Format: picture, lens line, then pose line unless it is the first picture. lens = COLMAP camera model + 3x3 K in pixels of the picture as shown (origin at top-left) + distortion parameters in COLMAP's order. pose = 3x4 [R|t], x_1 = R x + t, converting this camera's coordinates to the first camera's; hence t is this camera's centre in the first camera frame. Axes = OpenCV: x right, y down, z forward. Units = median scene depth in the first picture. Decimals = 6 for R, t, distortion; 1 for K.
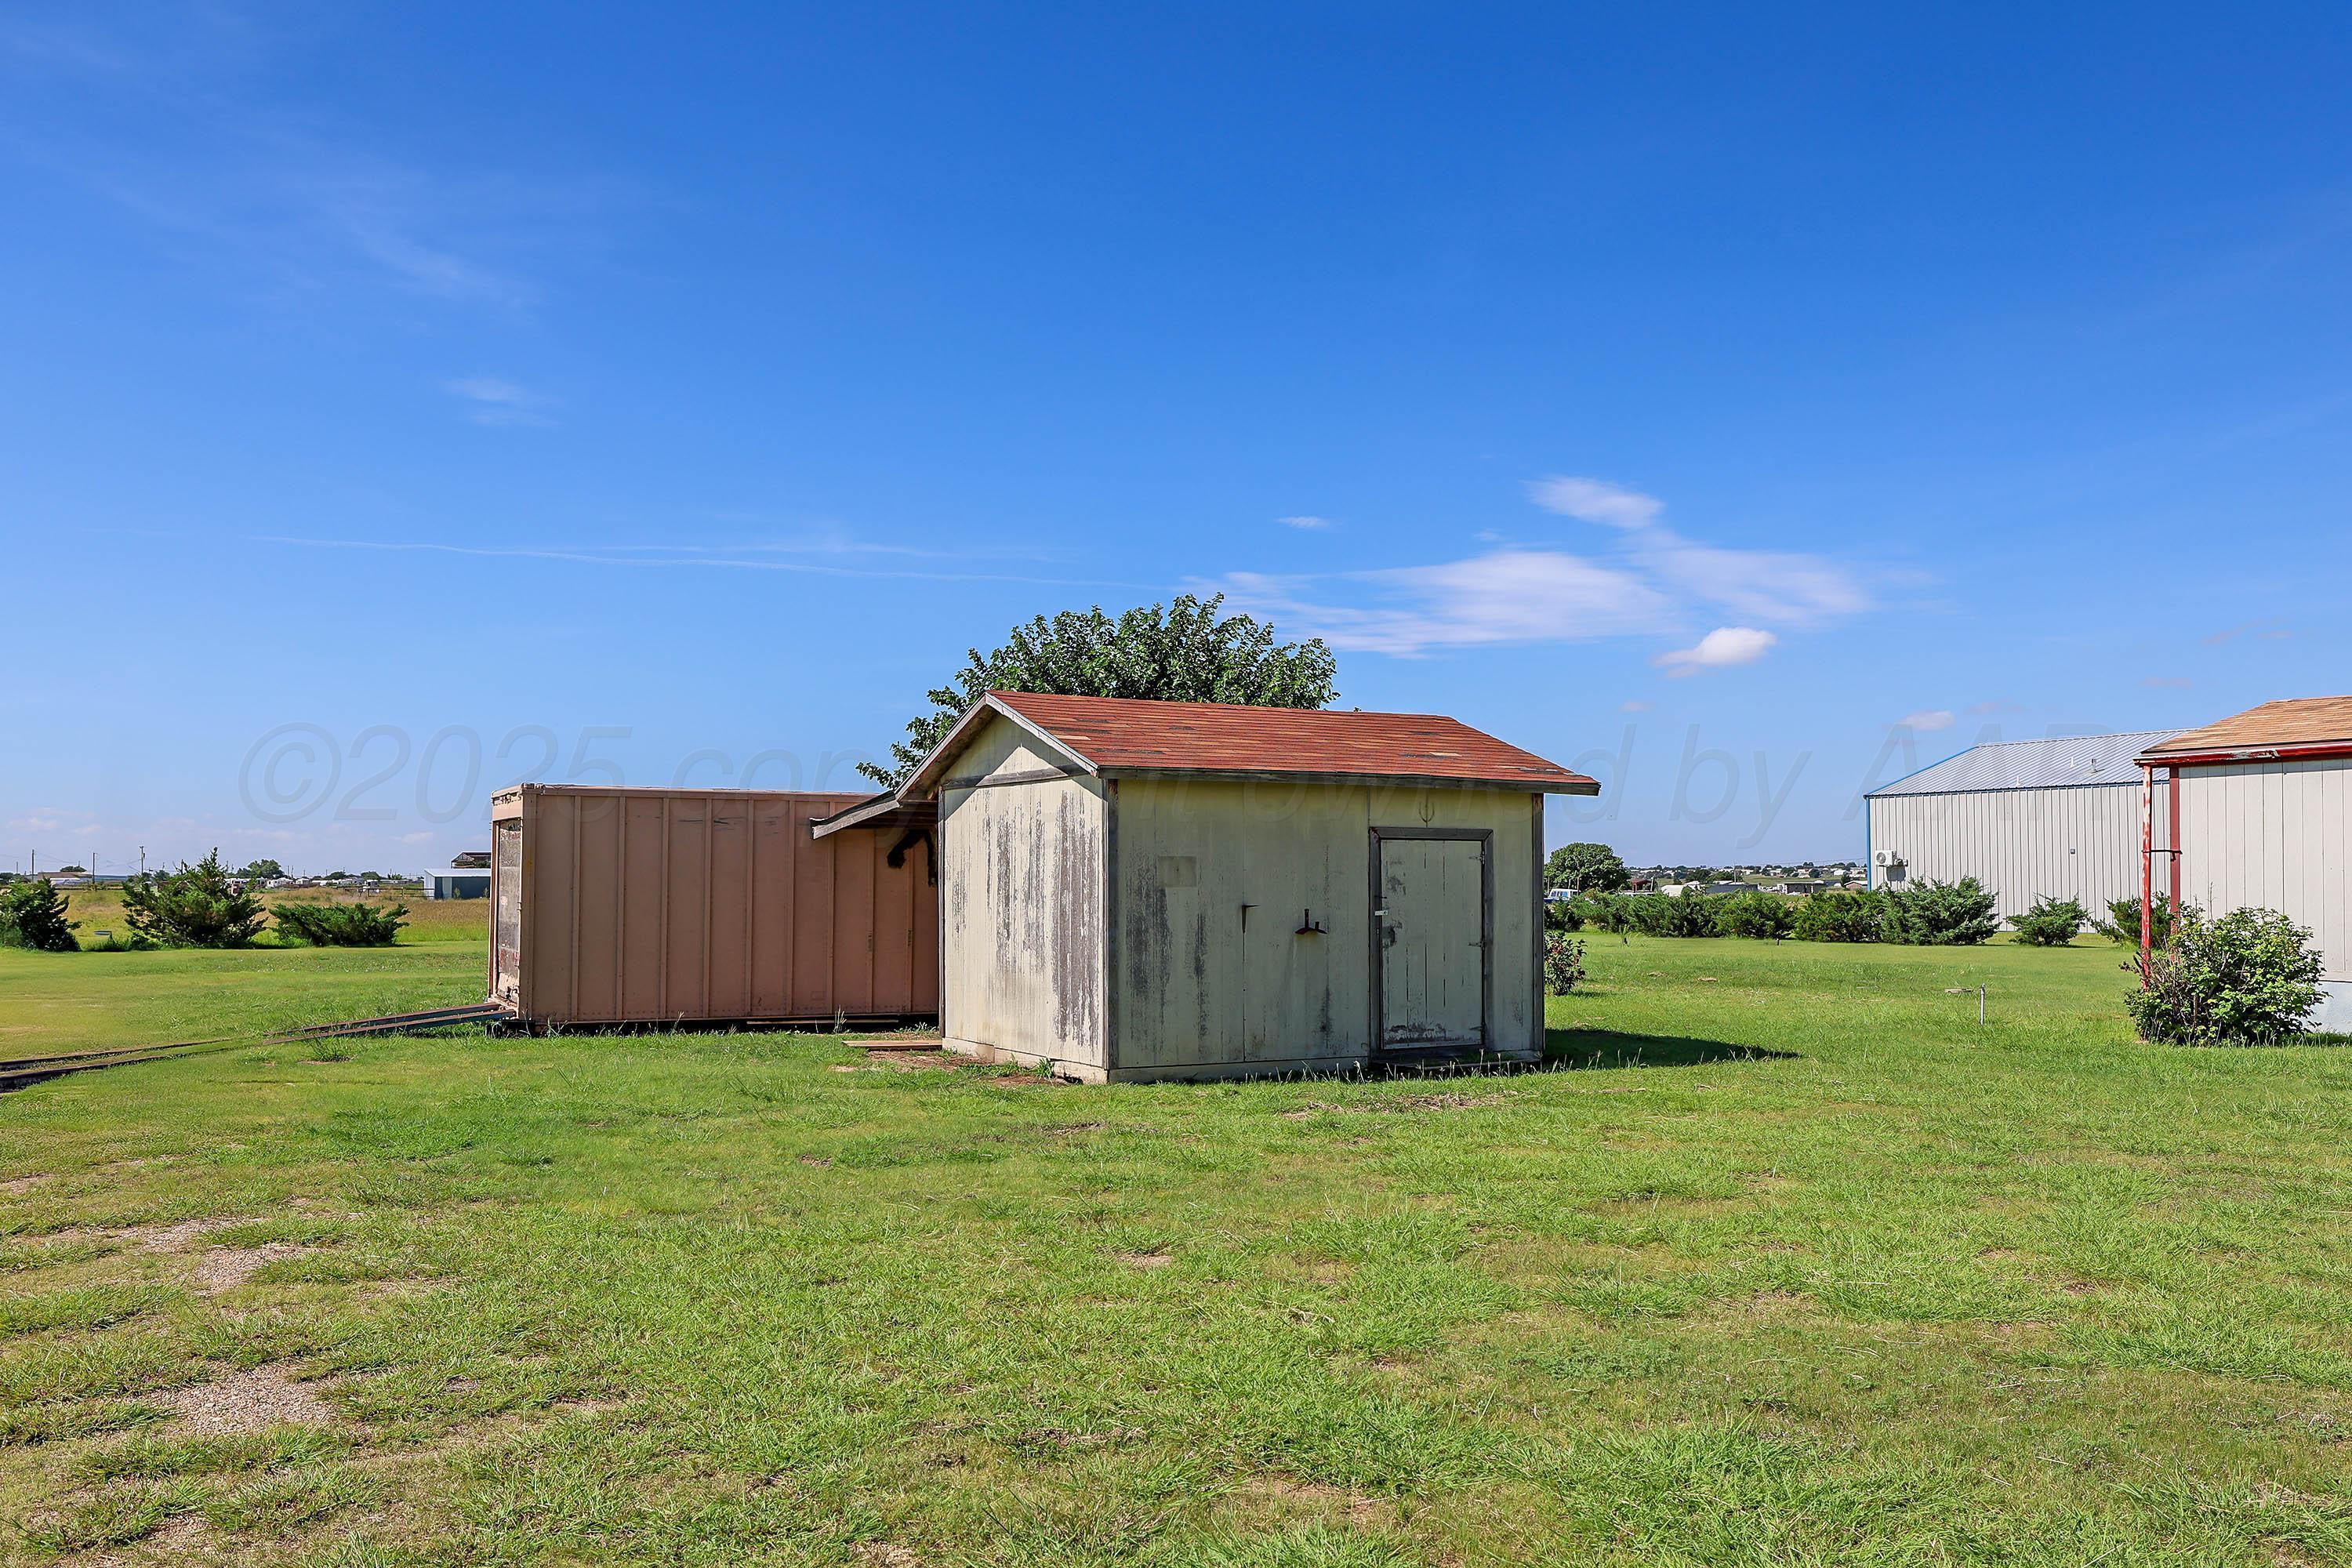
lens RADIAL K [[1908.0, 0, 1171.4], [0, 1908.0, 786.3], [0, 0, 1]] dist [-0.013431, 0.003257]
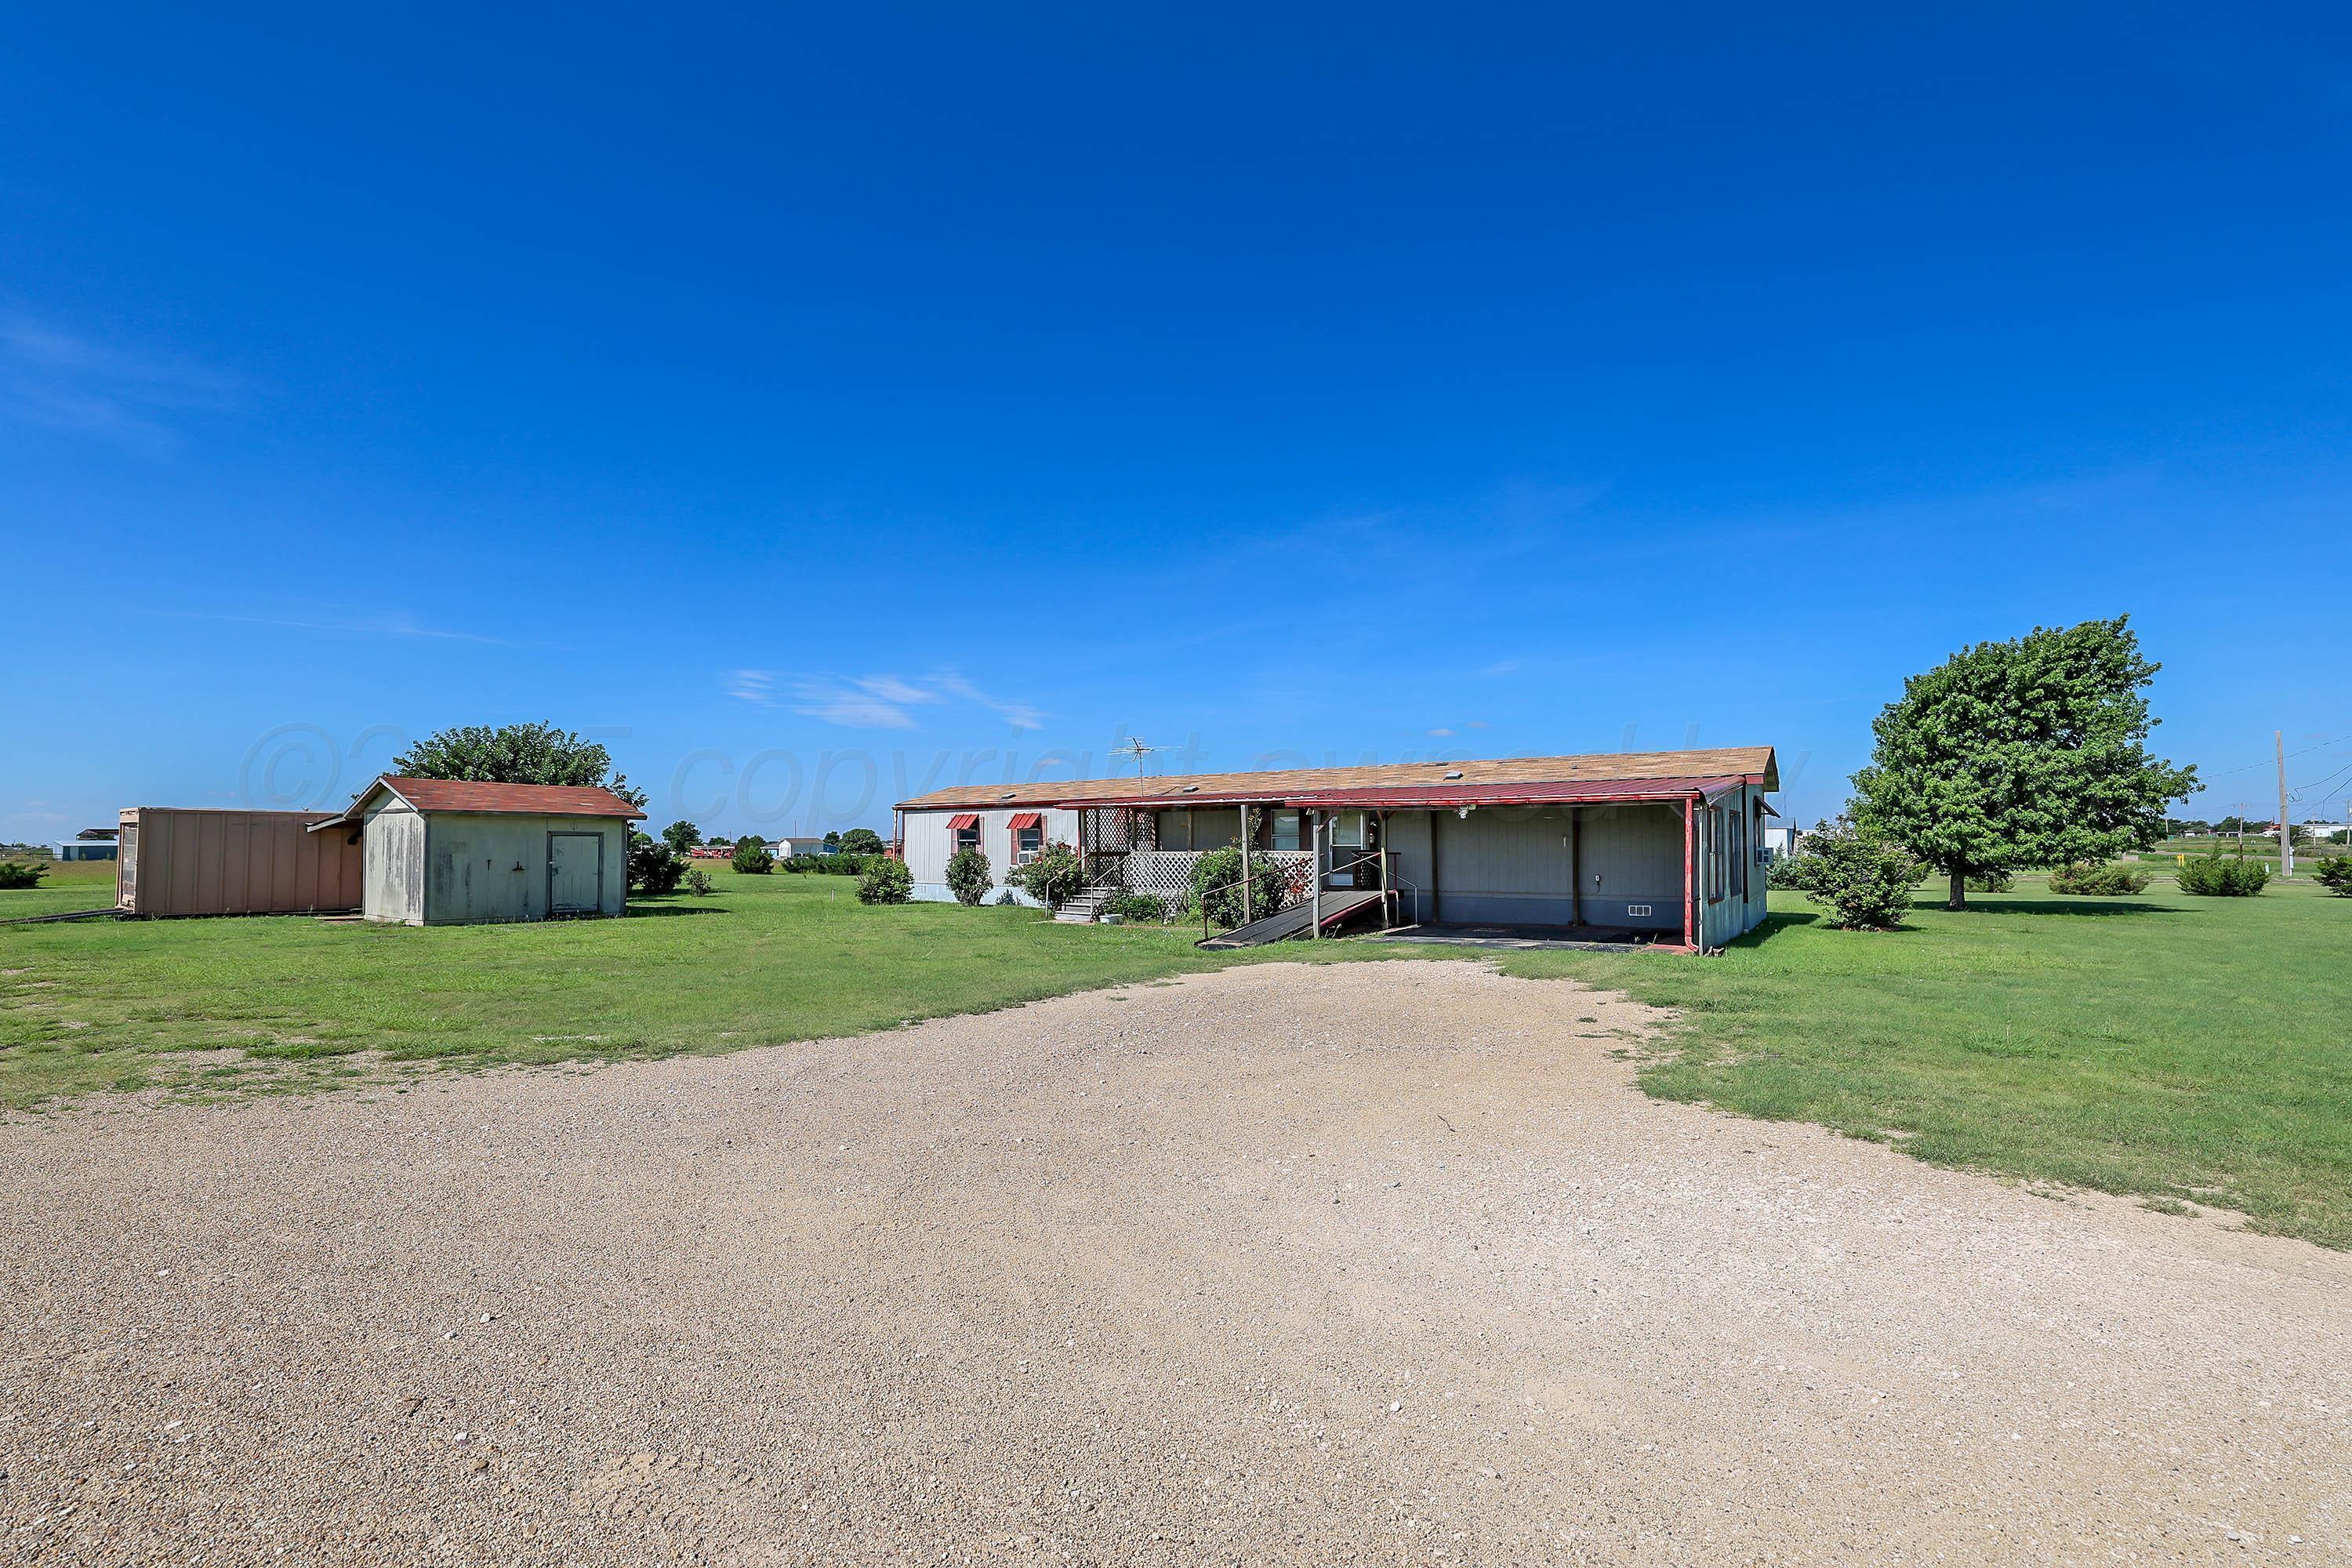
lens RADIAL K [[1019.8, 0, 1178.6], [0, 1019.8, 804.9], [0, 0, 1]] dist [-0.024320, 0.002097]
pose [[0.887685, 0.018368, 0.460085, 0.196674], [-0.021759, 0.999761, 0.002069, -0.031827], [-0.459937, -0.011848, 0.887872, -0.573817]]
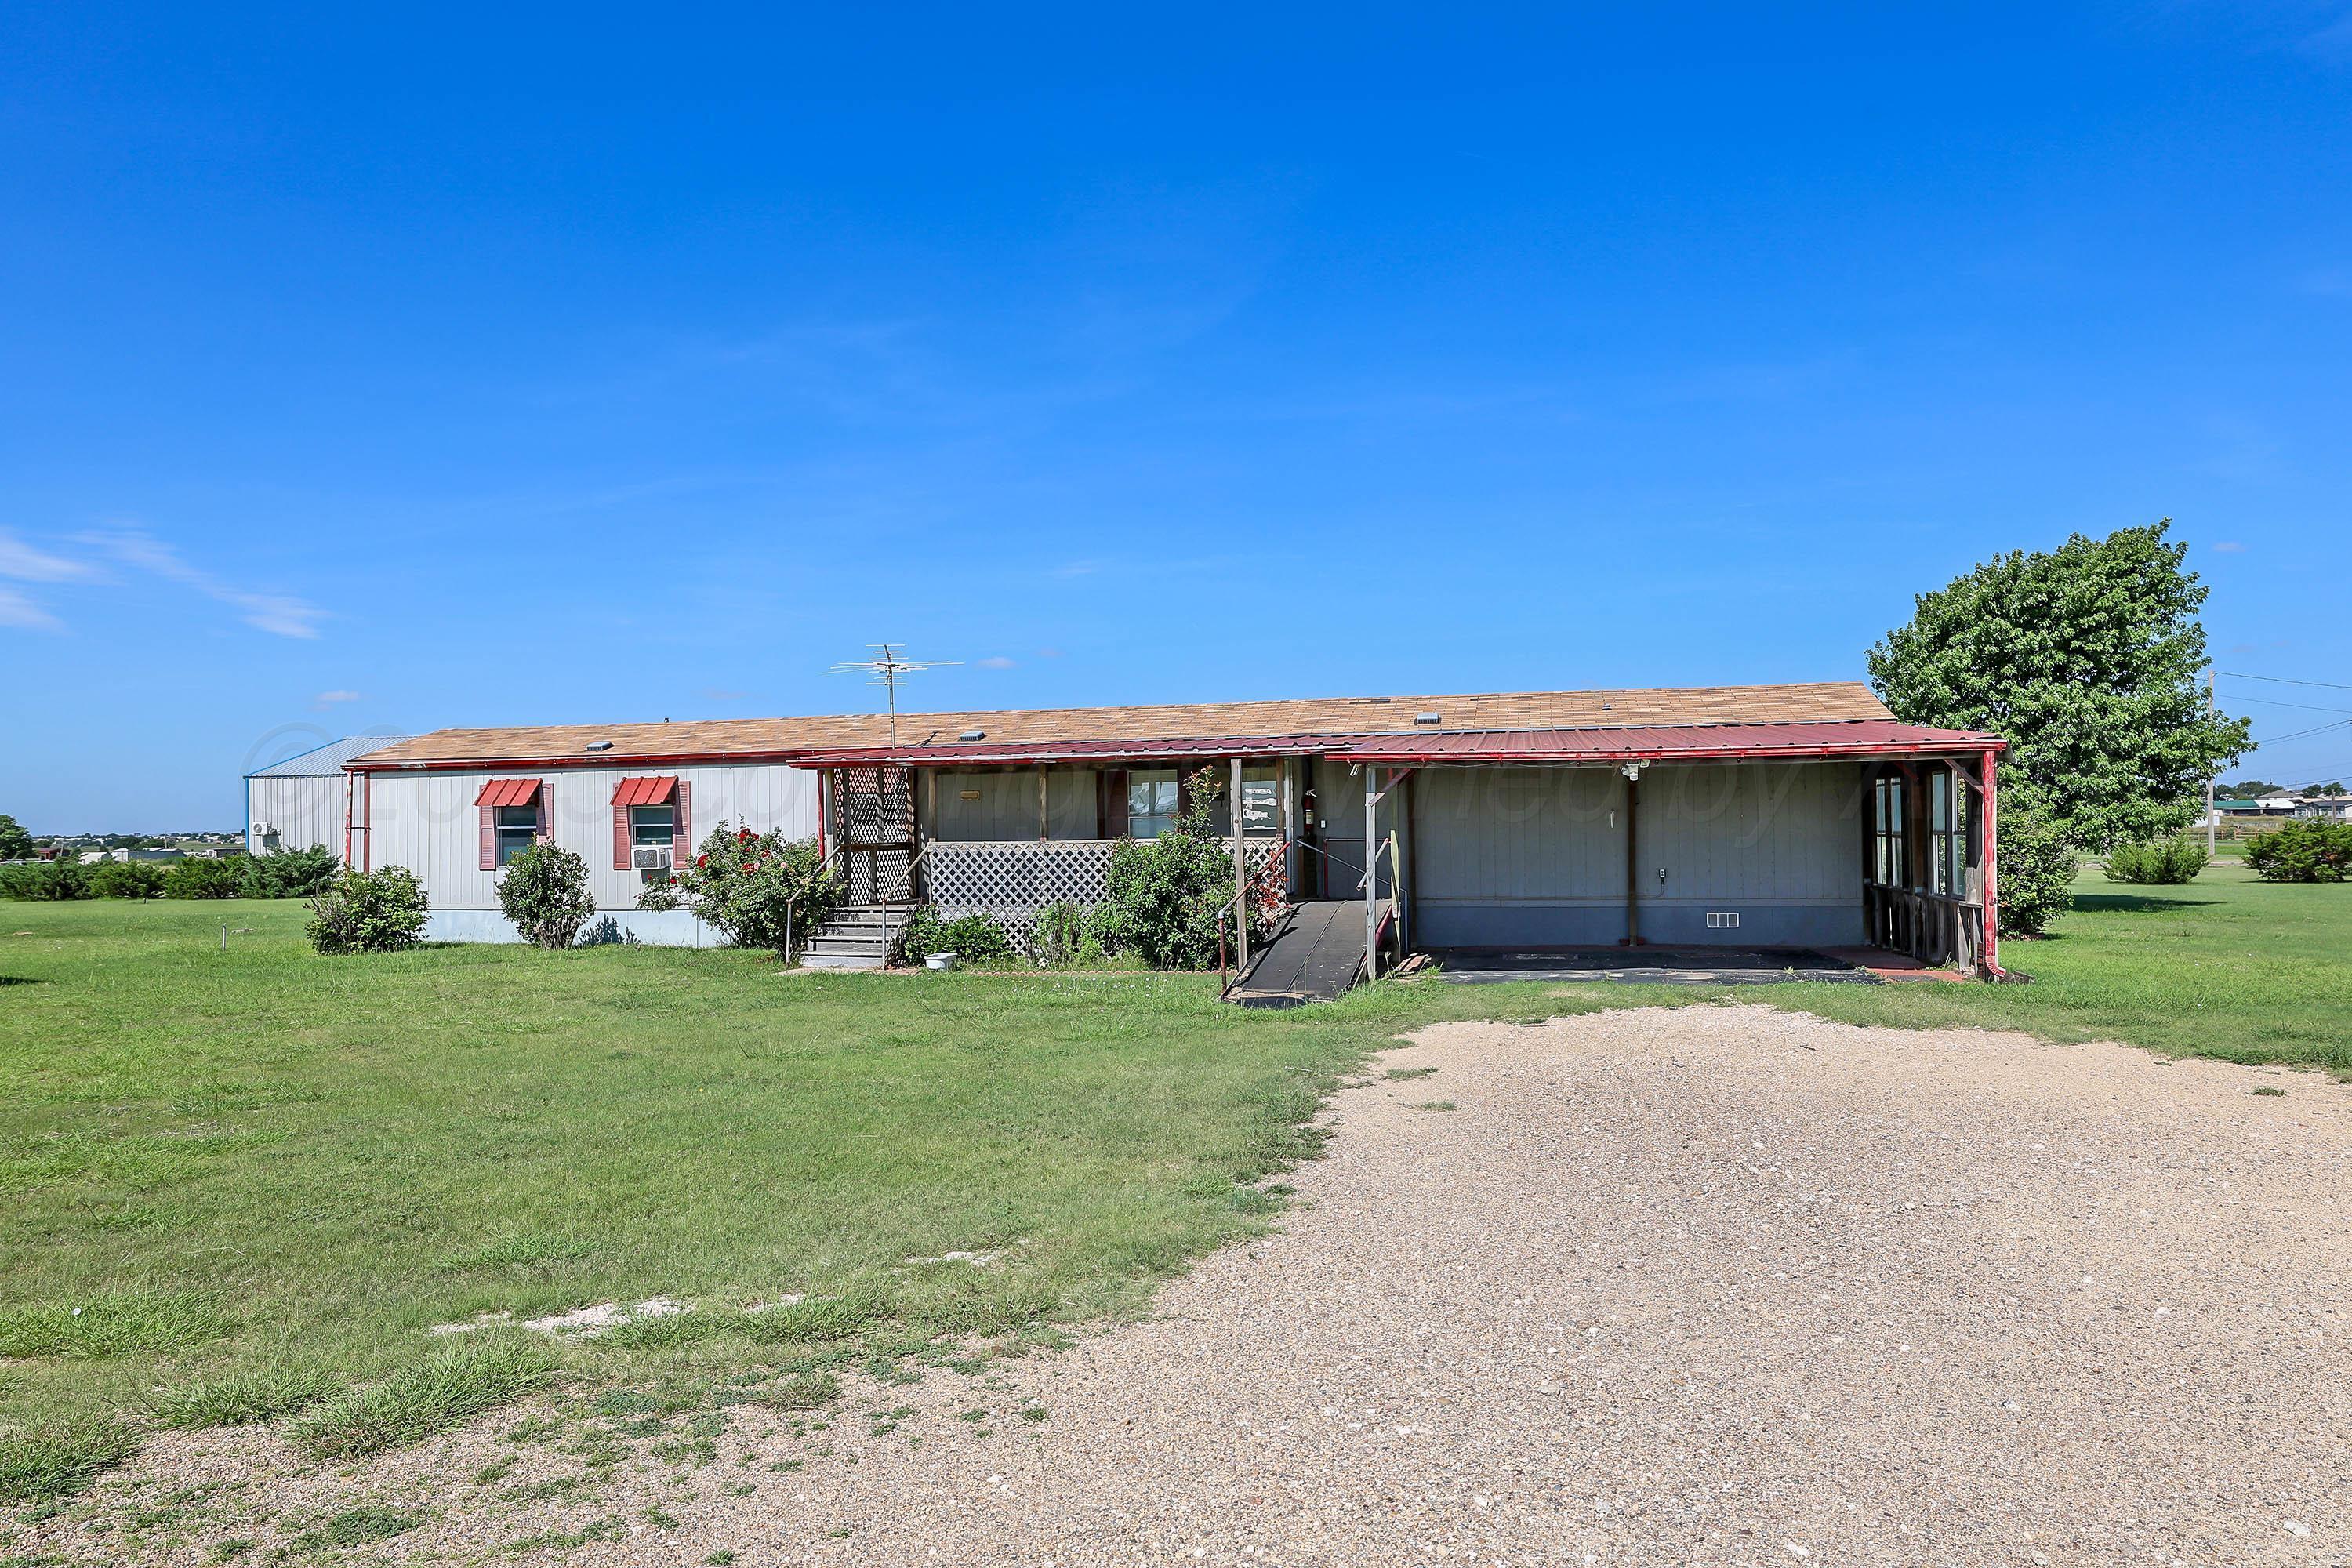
lens RADIAL K [[1561.4, 0, 1125.2], [0, 1561.4, 812.0], [0, 0, 1]] dist [0.021255, 0.002672]
pose [[0.671623, 0.002710, 0.740888, 0.014565], [-0.024259, 0.999538, 0.018335, -0.016284], [-0.740496, -0.030288, 0.671378, -0.284172]]
